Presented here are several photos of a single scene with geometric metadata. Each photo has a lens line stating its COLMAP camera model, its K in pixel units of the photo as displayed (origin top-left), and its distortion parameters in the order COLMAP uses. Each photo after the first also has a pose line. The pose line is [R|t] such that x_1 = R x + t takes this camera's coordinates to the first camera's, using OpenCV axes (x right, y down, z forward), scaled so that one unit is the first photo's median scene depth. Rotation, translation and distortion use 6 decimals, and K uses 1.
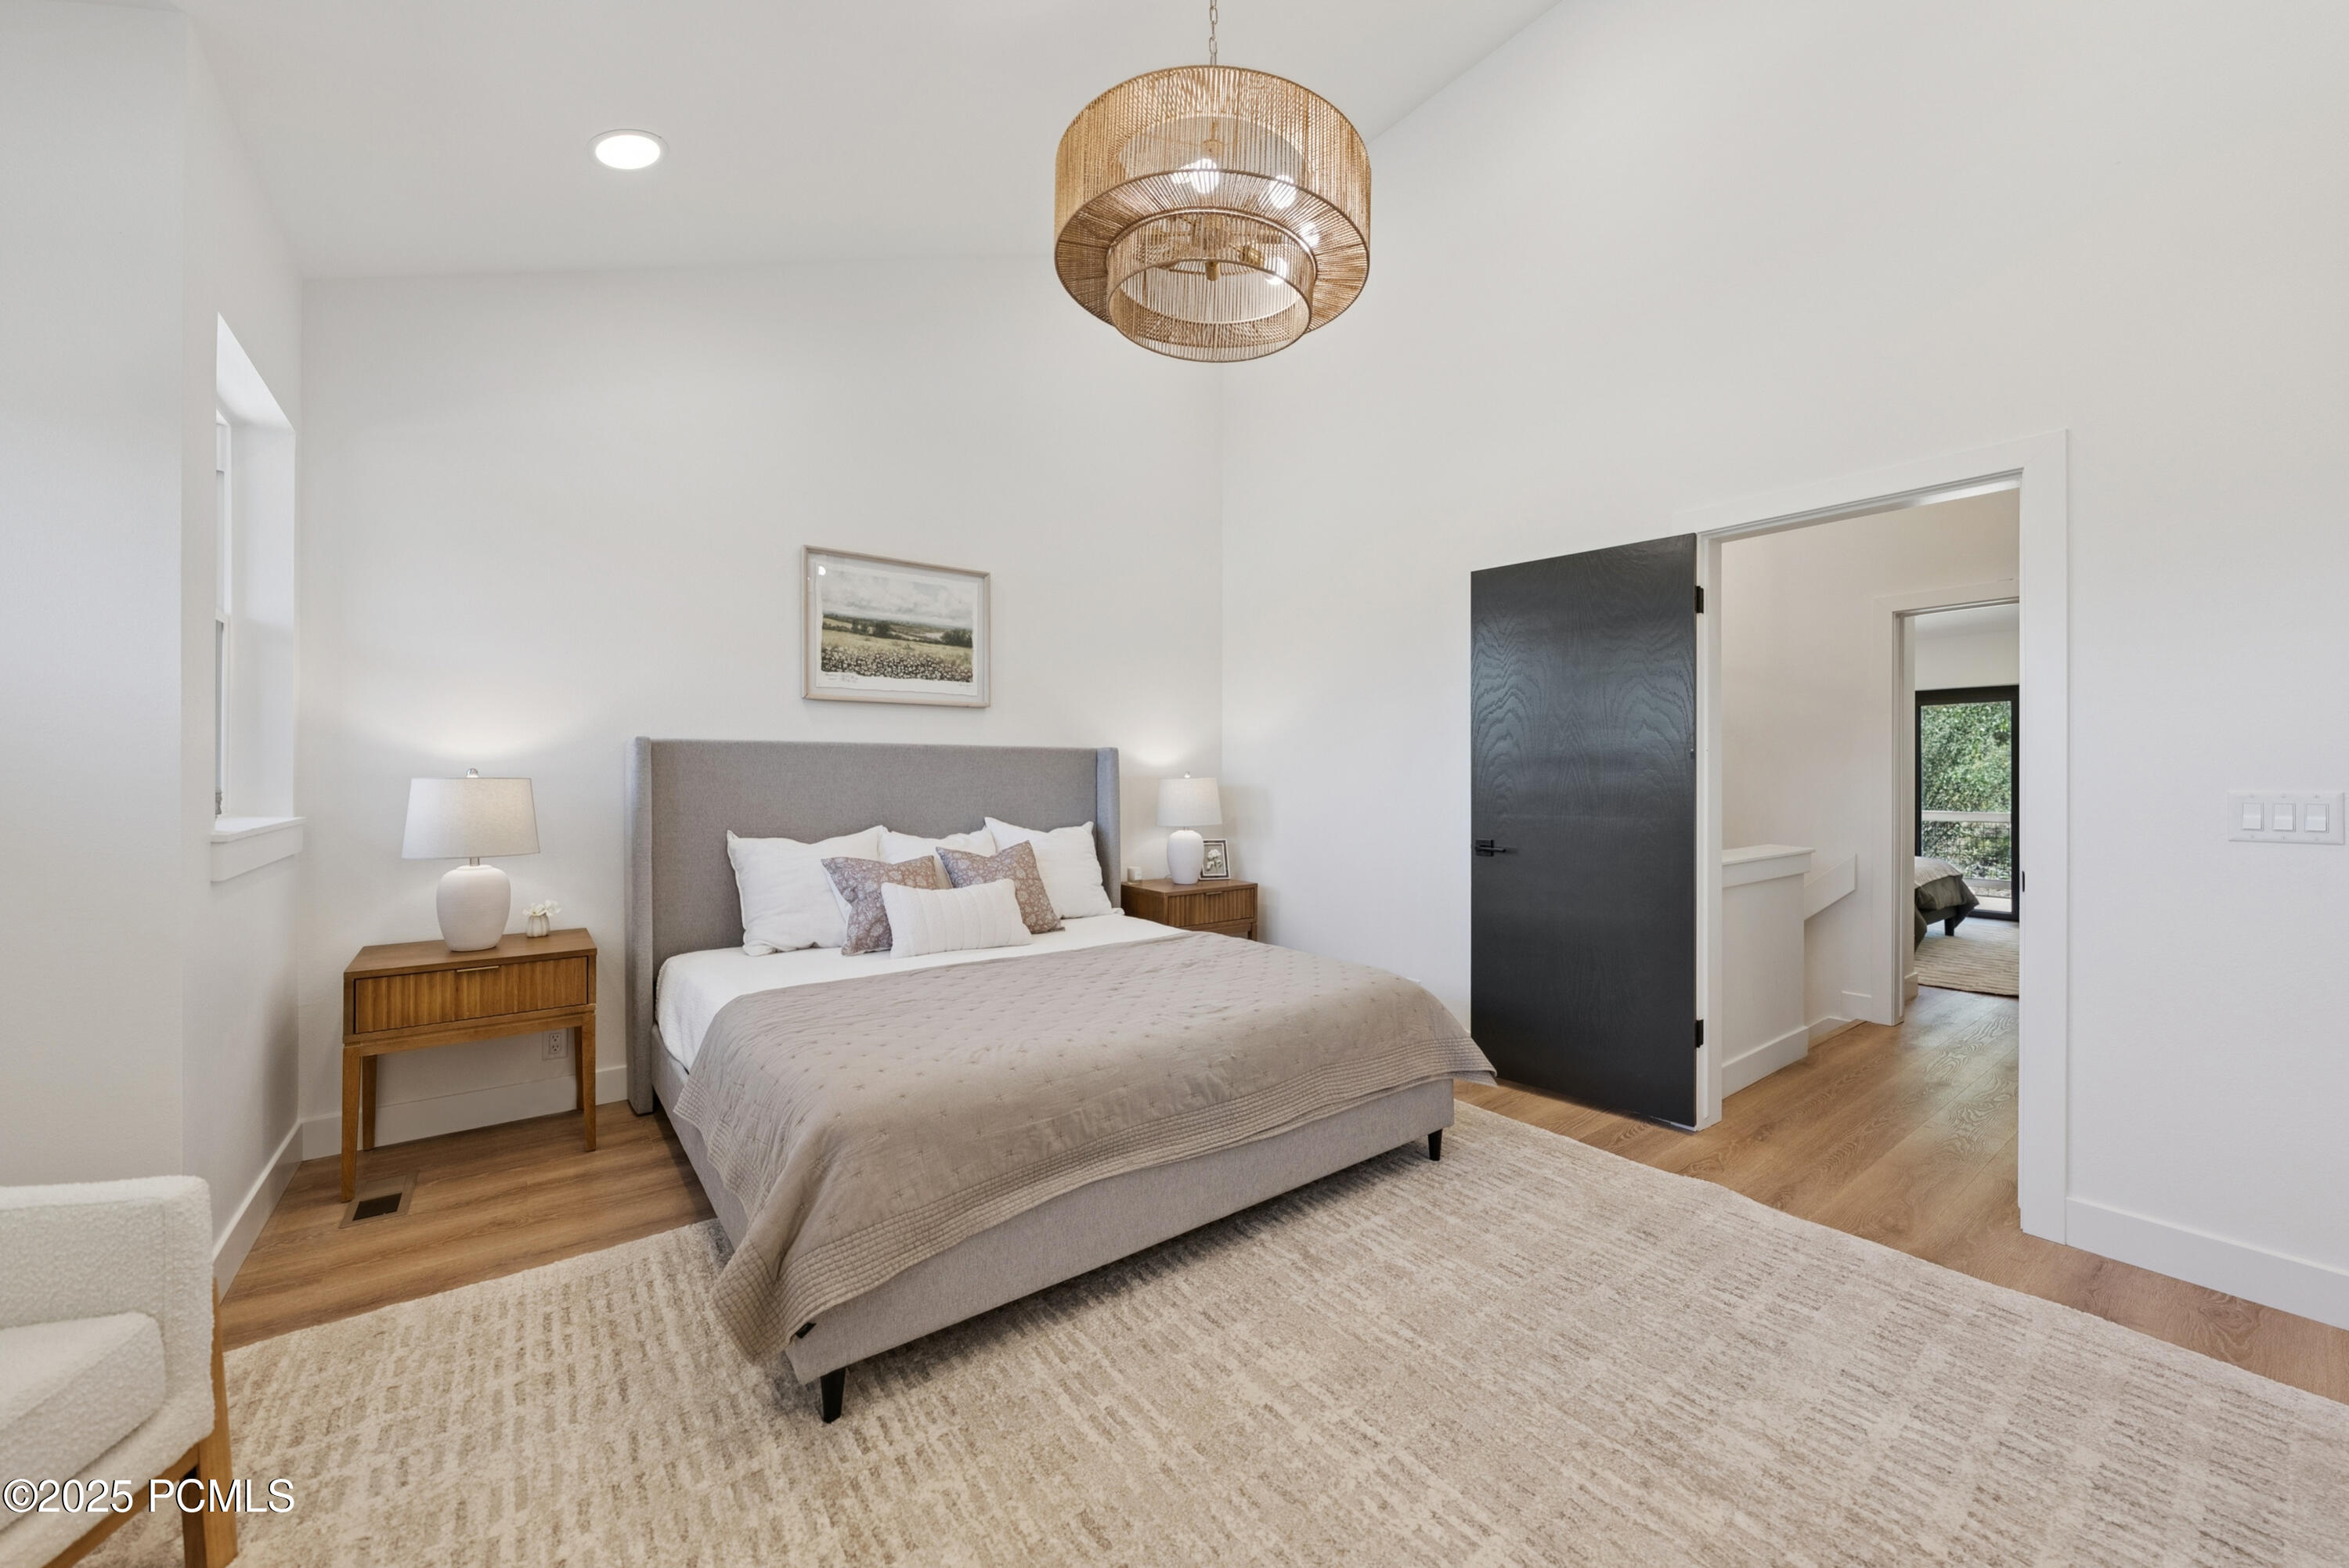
lens RADIAL K [[876.2, 0, 1174.5], [0, 876.2, 784.0], [0, 0, 1]] dist [0.000000, -0.000006]
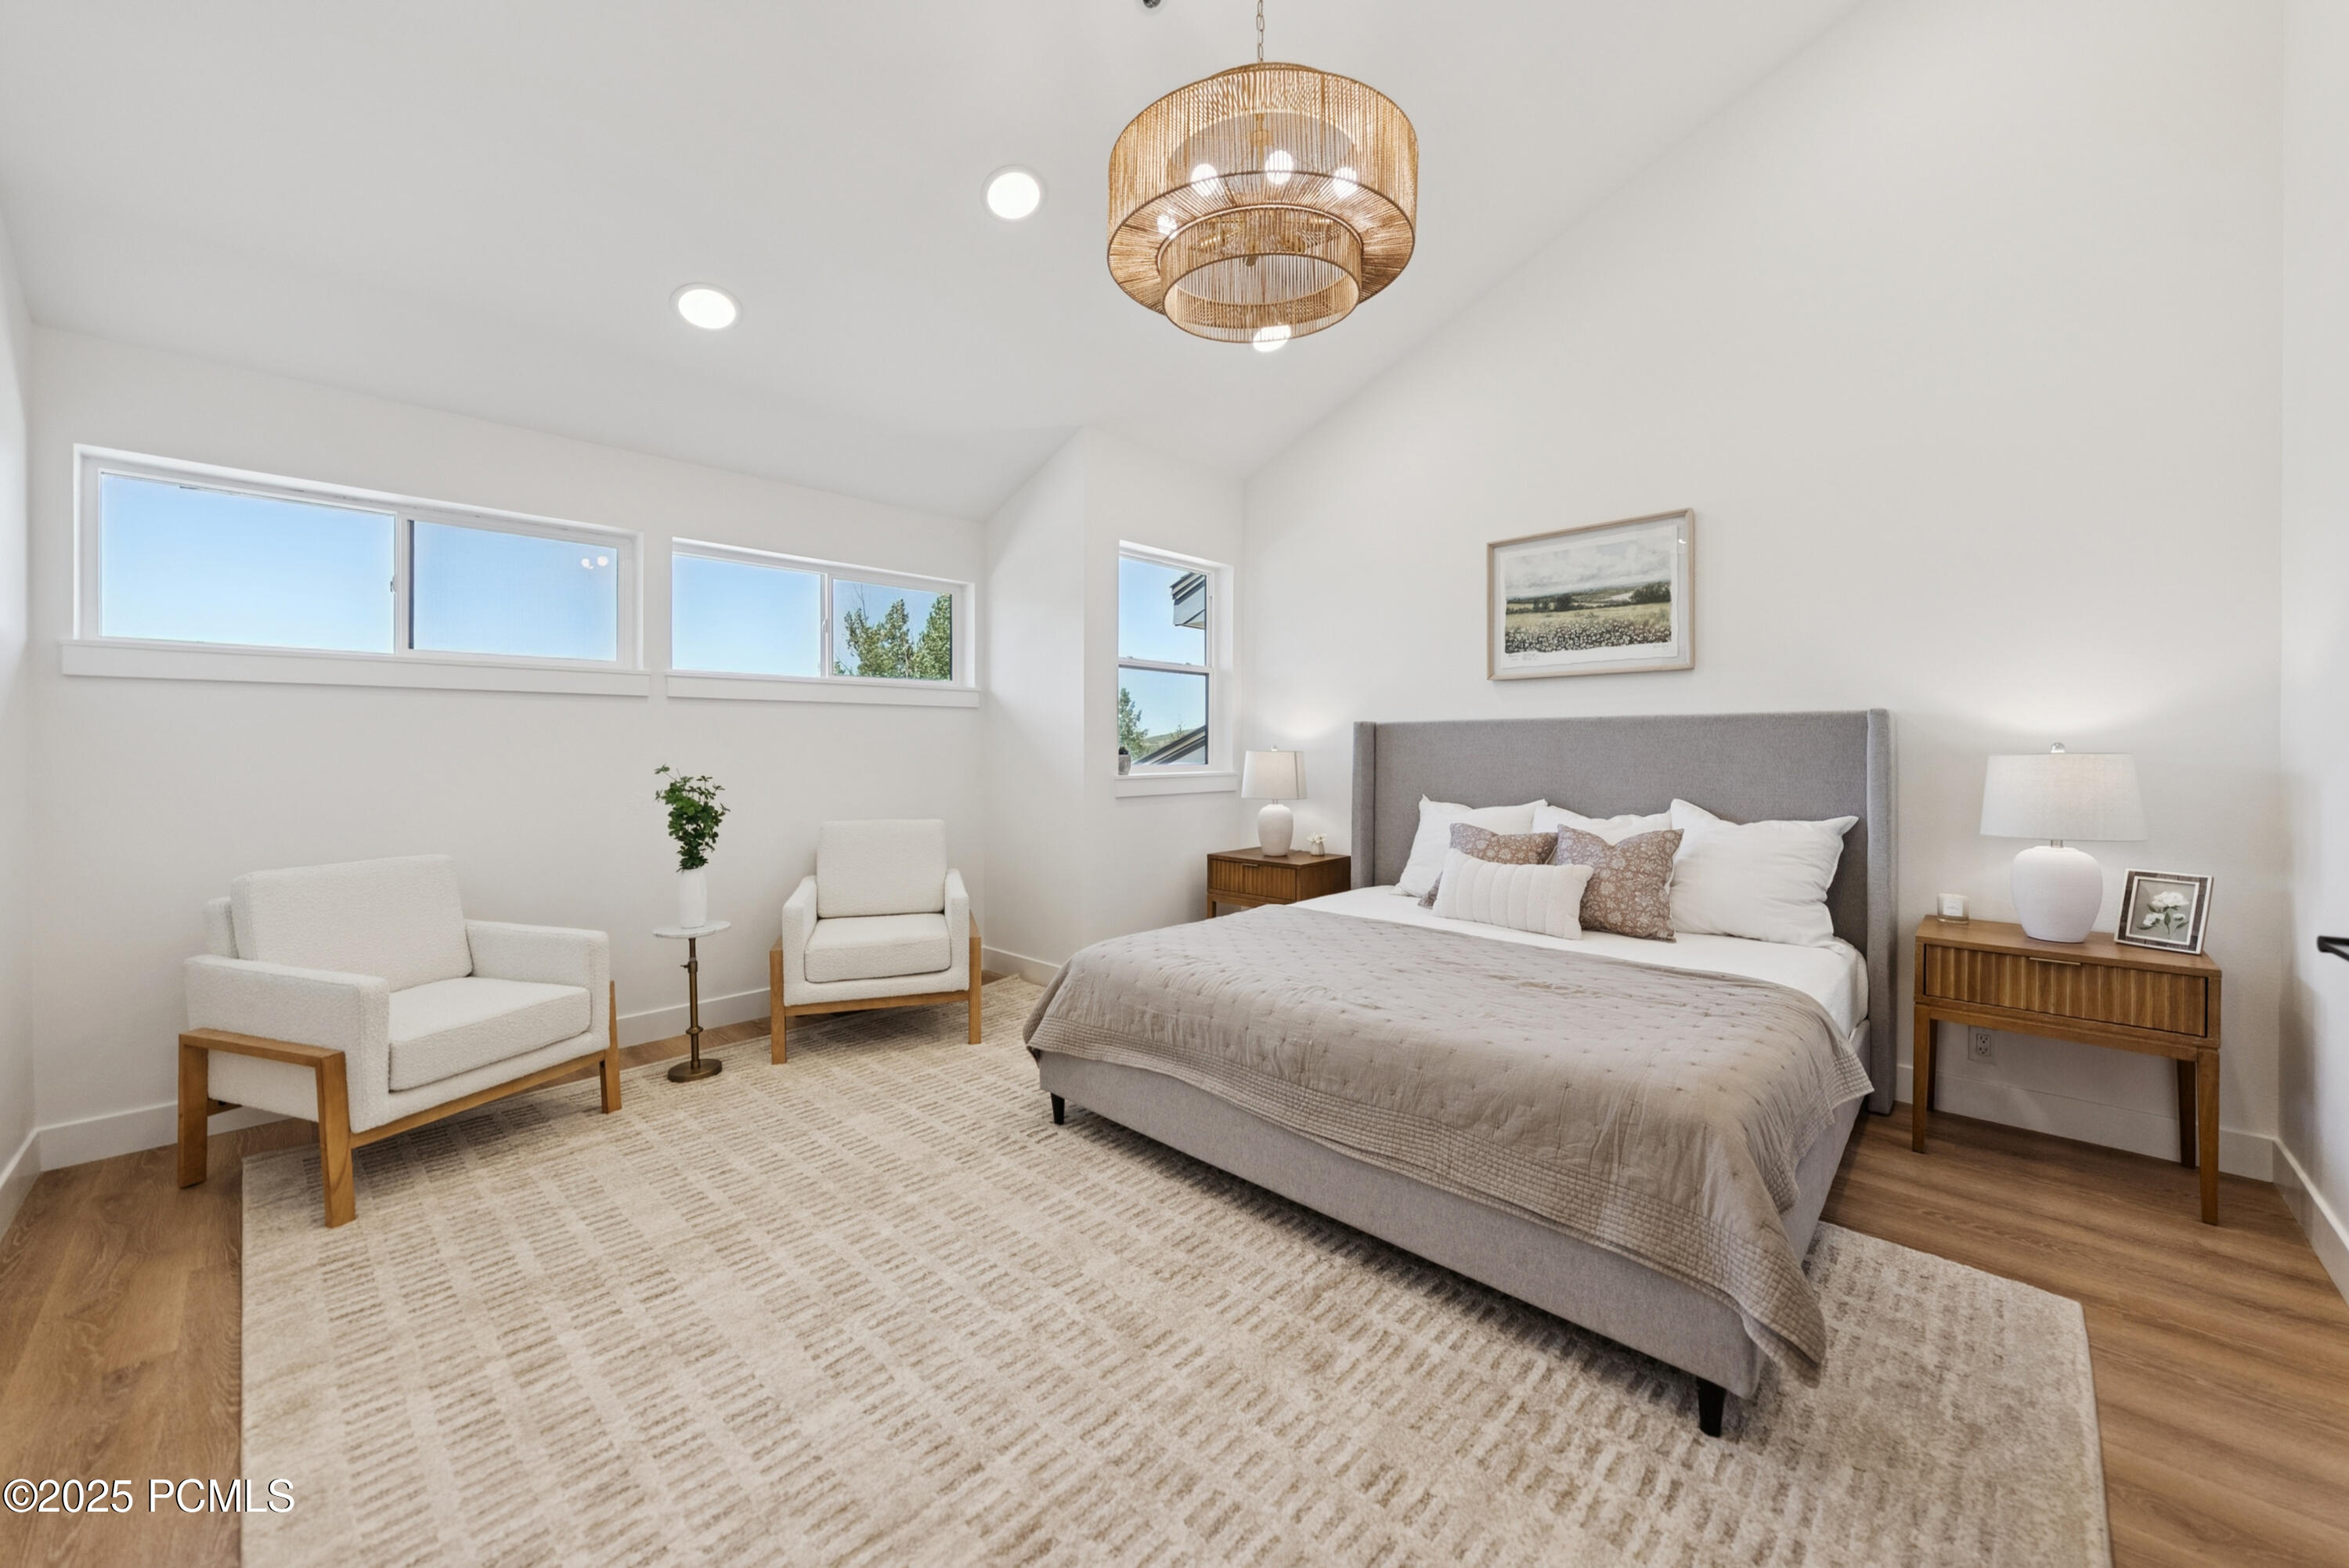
lens RADIAL K [[864.5, 0, 1176.3], [0, 864.5, 757.7], [0, 0, 1]] dist [-0.000470, -0.000077]
pose [[0.162701, 0.008276, -0.986641, 0.584094], [-0.010847, 0.999919, 0.006598, -0.002470], [0.986616, 0.009629, 0.162777, 0.422300]]
